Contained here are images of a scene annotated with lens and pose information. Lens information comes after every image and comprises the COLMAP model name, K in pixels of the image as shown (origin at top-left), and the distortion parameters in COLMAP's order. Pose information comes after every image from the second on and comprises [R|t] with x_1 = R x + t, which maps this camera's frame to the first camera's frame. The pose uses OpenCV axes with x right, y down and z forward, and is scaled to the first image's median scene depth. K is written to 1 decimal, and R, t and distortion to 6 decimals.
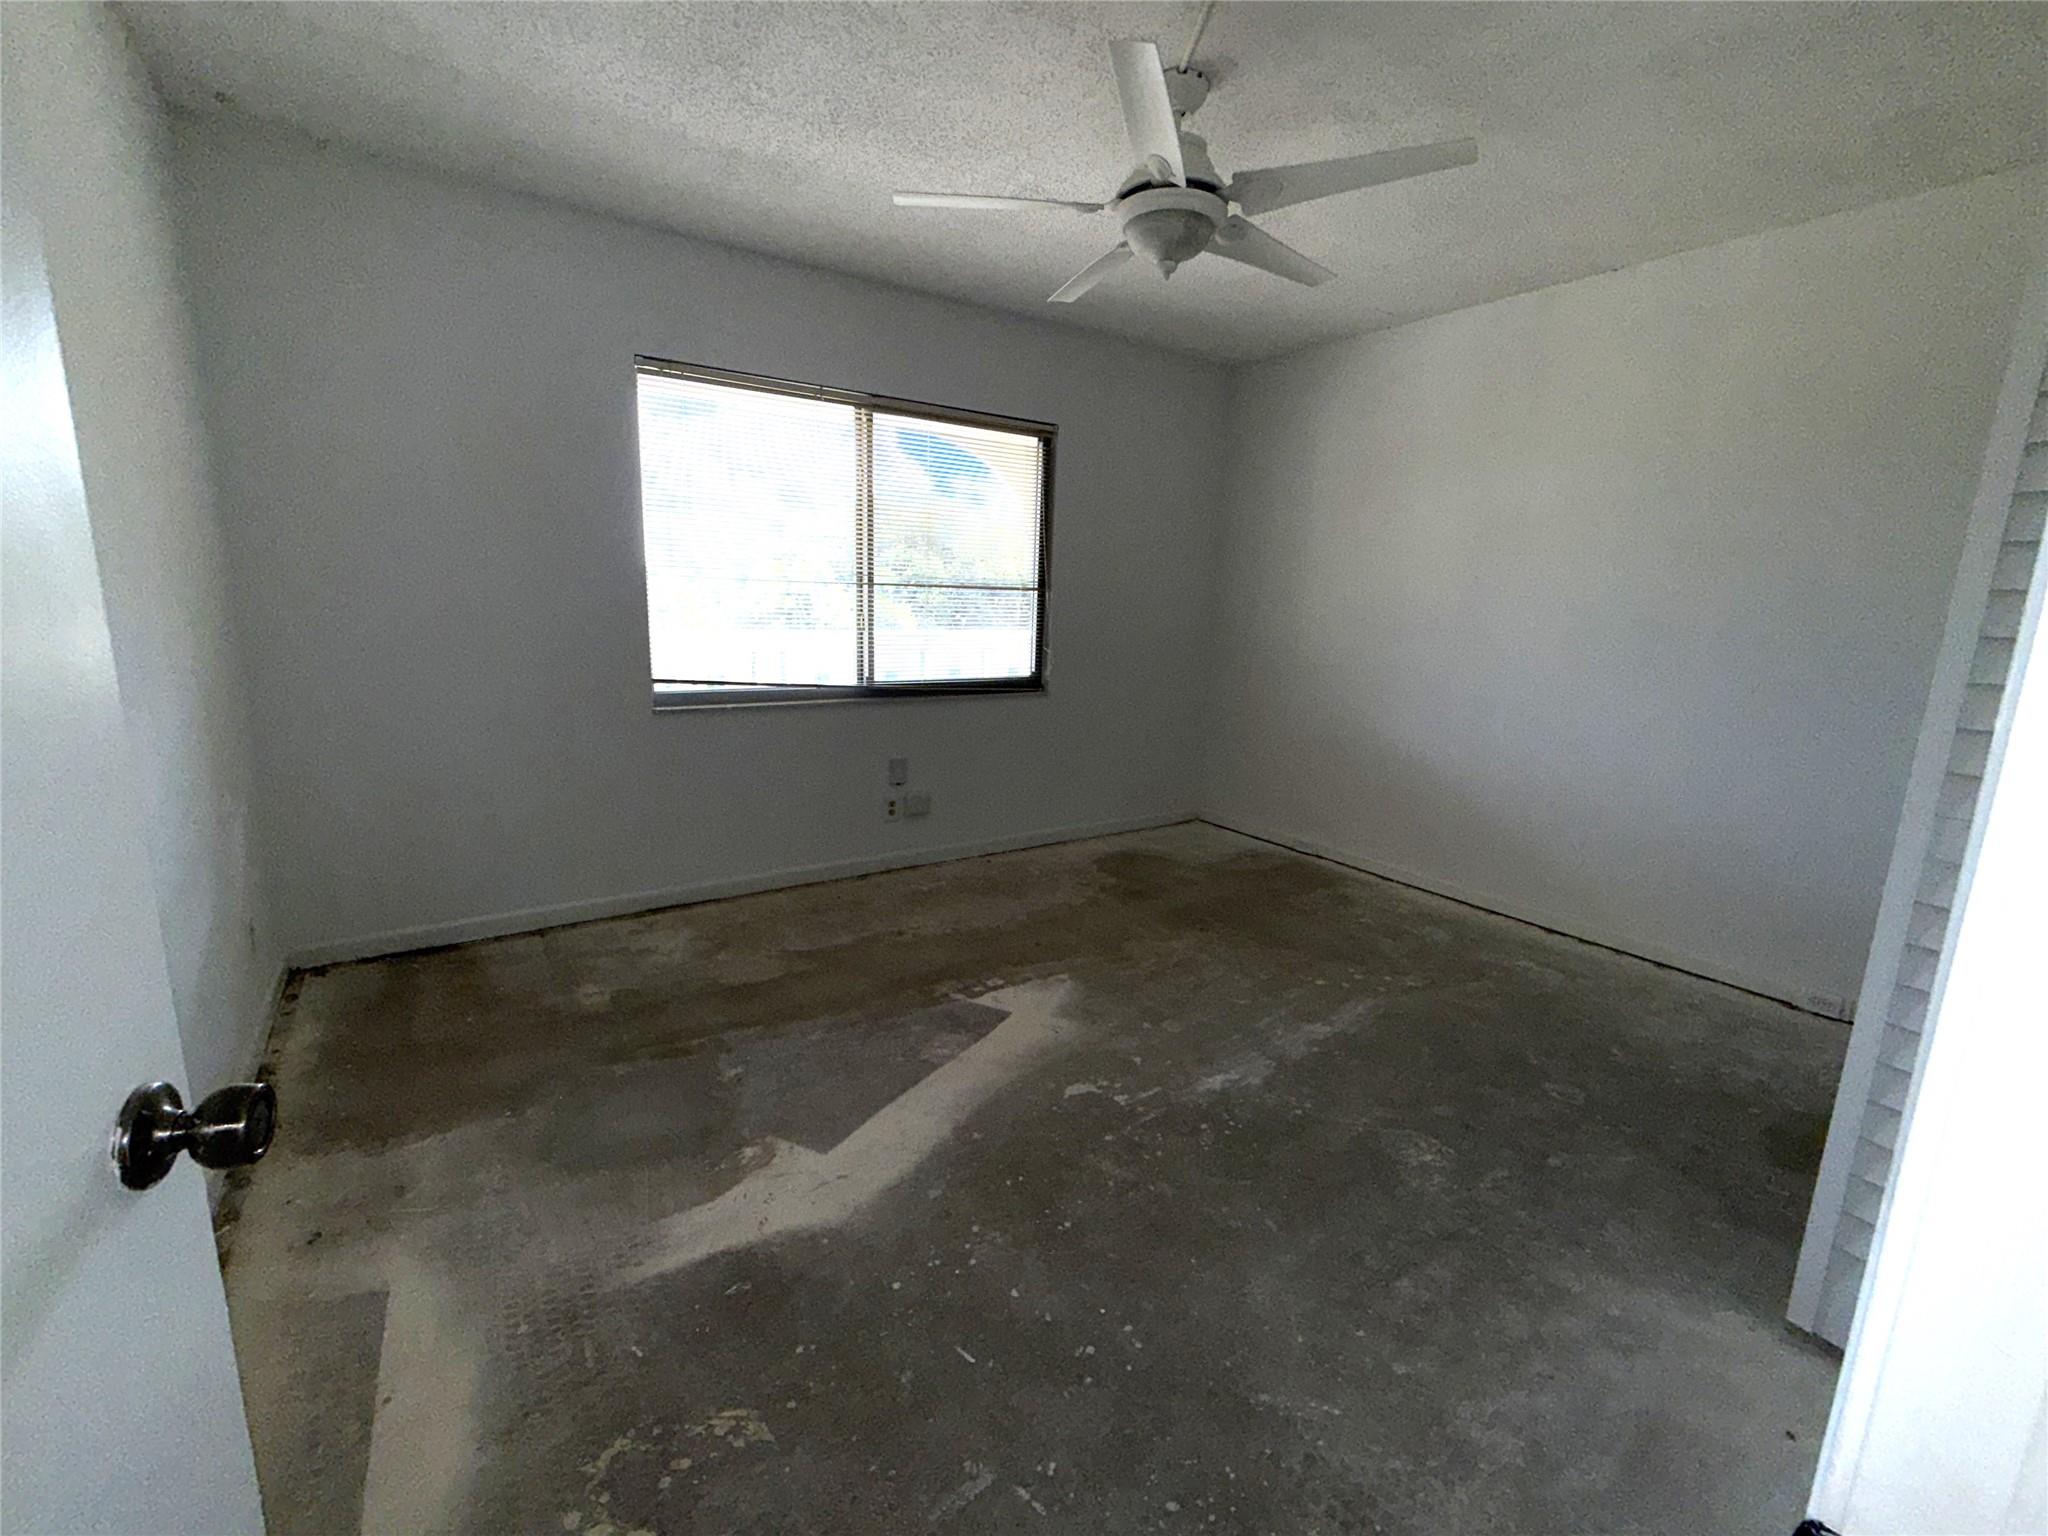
lens RADIAL K [[869.0, 0, 1024.0], [0, 869.0, 768.0], [0, 0, 1]] dist [0.001533, 0.000190]
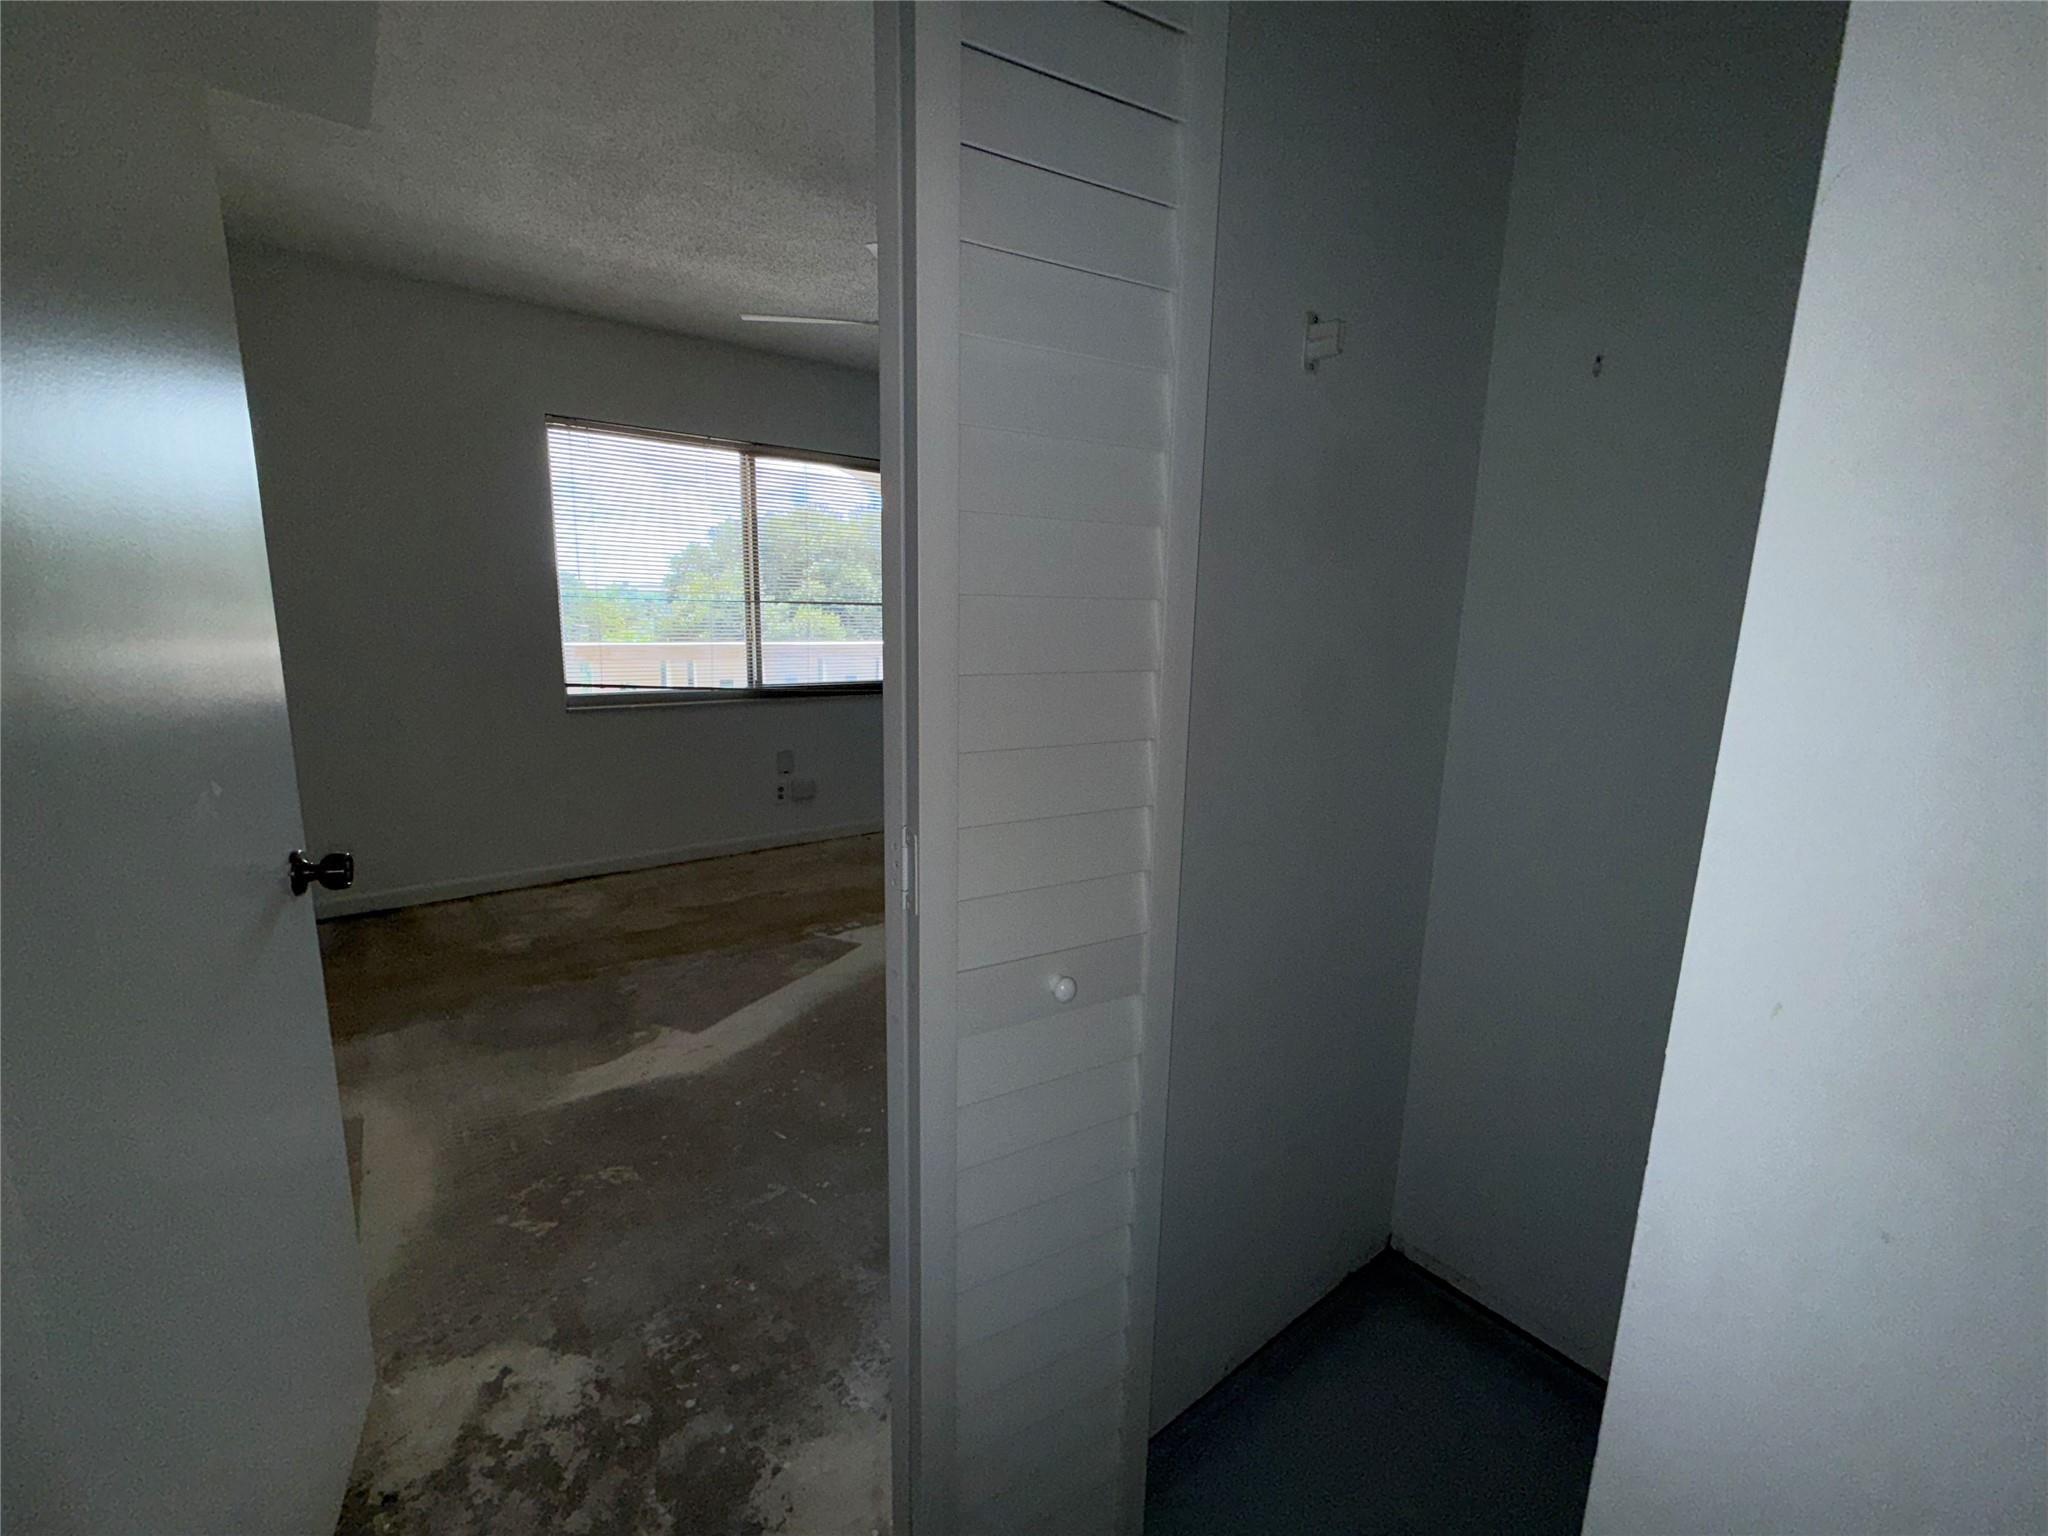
lens RADIAL K [[869.0, 0, 1024.0], [0, 869.0, 768.0], [0, 0, 1]] dist [0.001533, 0.000190]
pose [[0.997595, -0.017815, 0.066977, 0.138672], [0.018540, 0.999776, -0.010213, 0.044078], [-0.066780, 0.011430, 0.997702, -0.268439]]
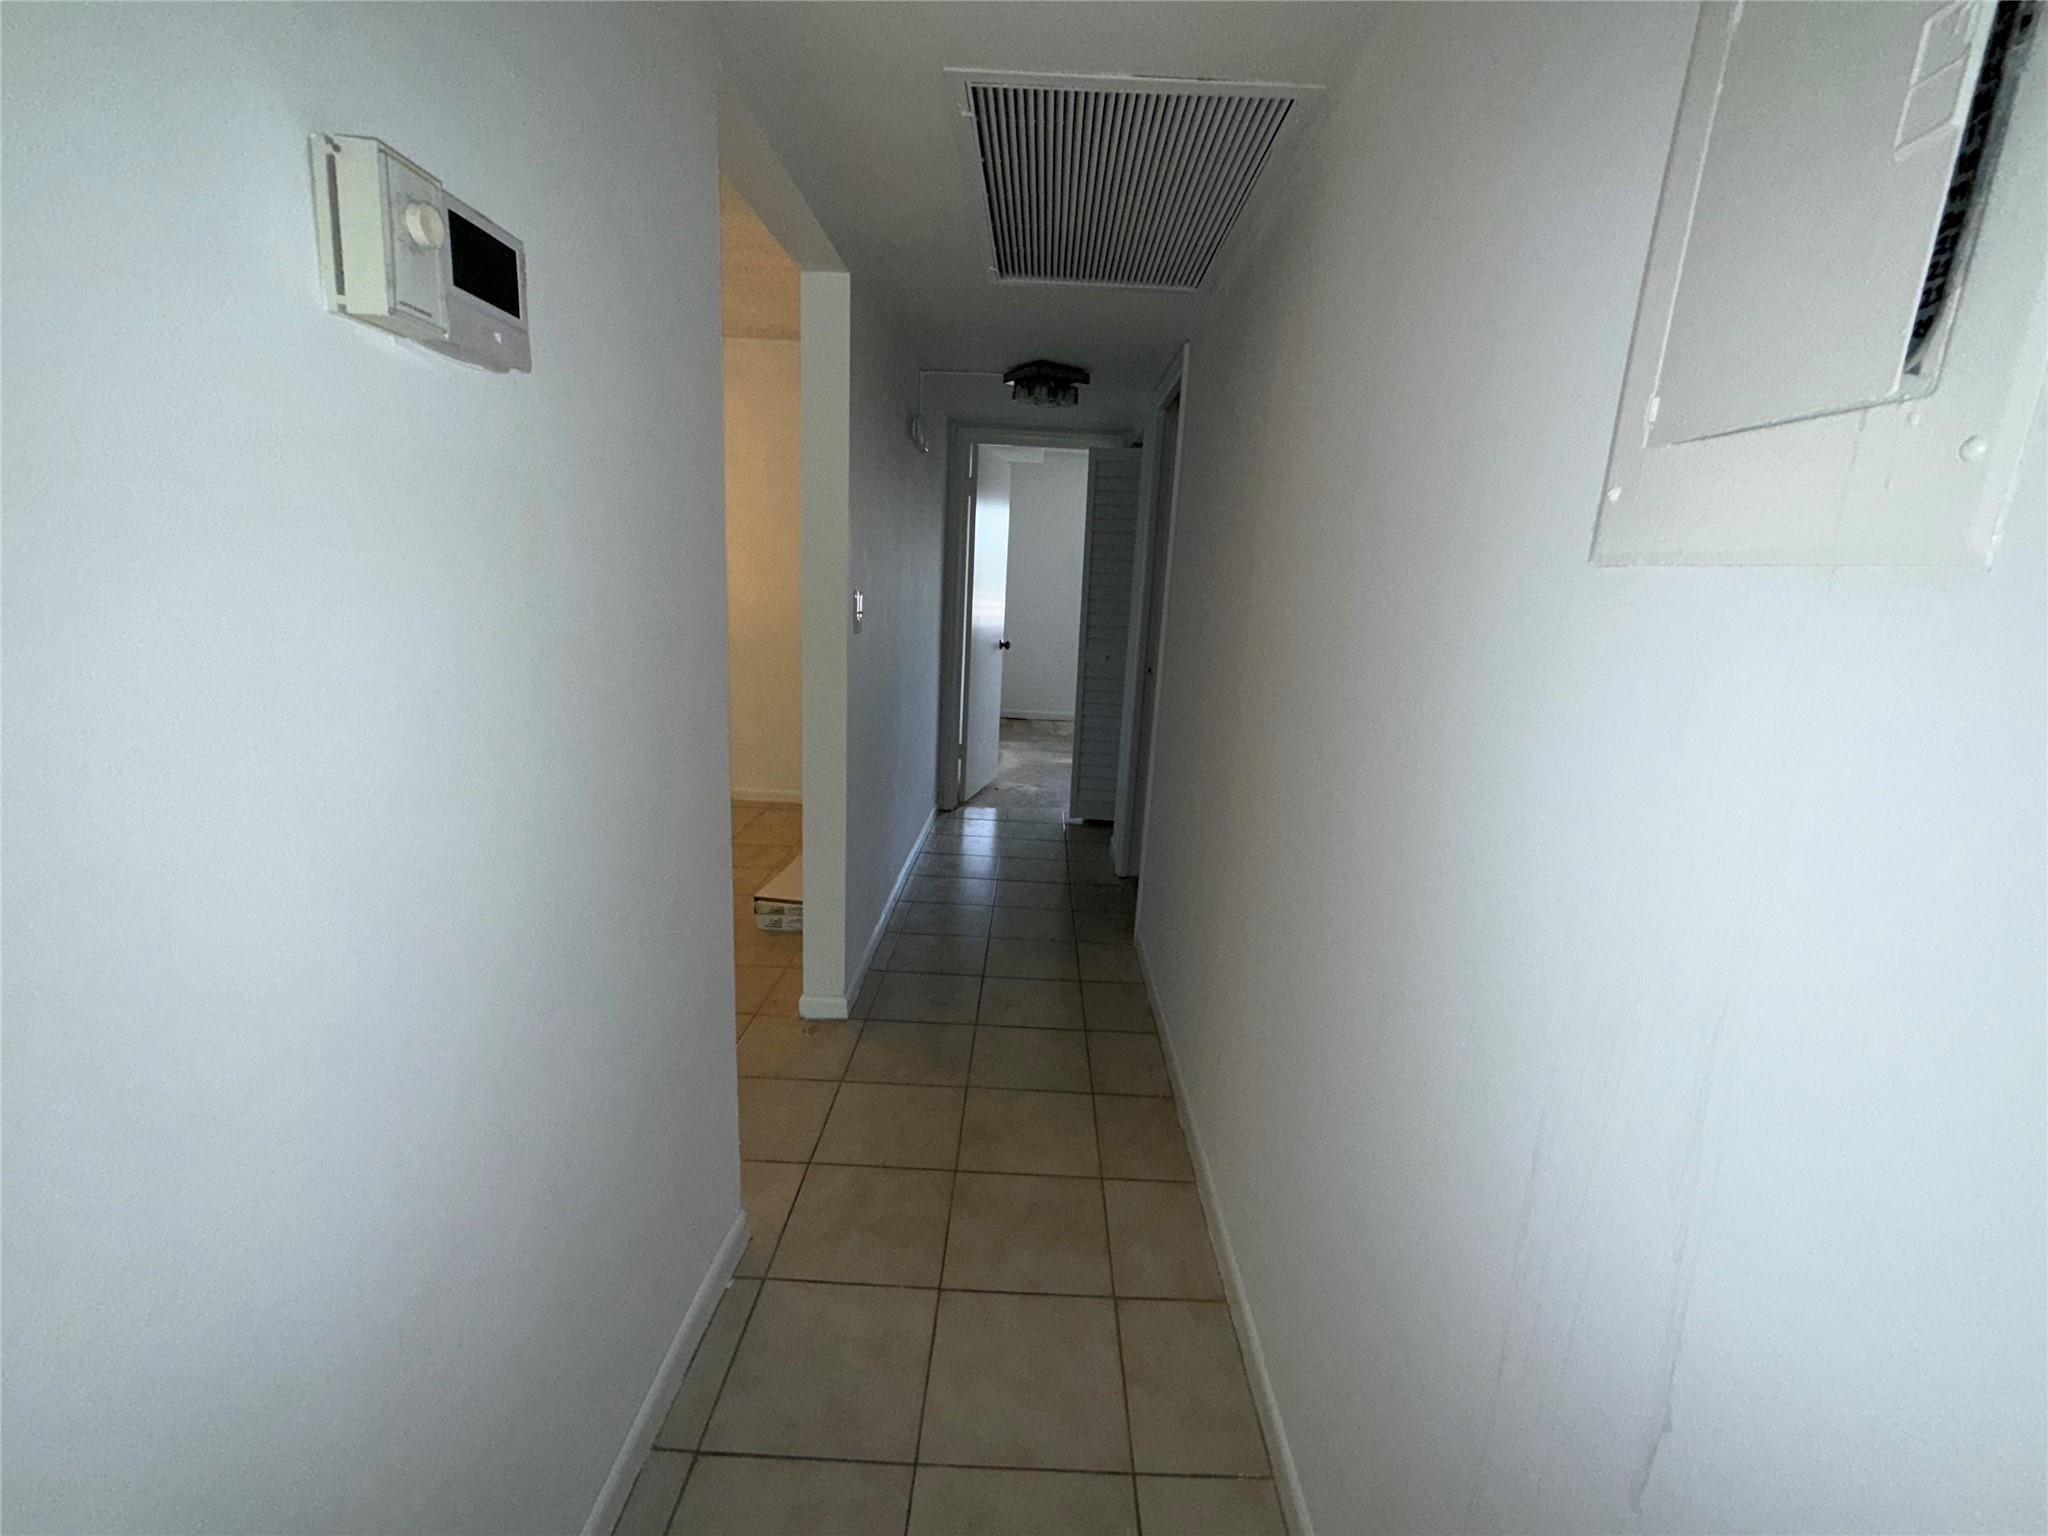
lens RADIAL K [[869.0, 0, 1024.0], [0, 869.0, 768.0], [0, 0, 1]] dist [0.001533, 0.000190]
pose [[0.817905, 0.135484, -0.559173, 0.995452], [-0.138954, 0.989625, 0.036531, 0.289891], [0.558321, 0.047820, 0.828245, -1.408267]]
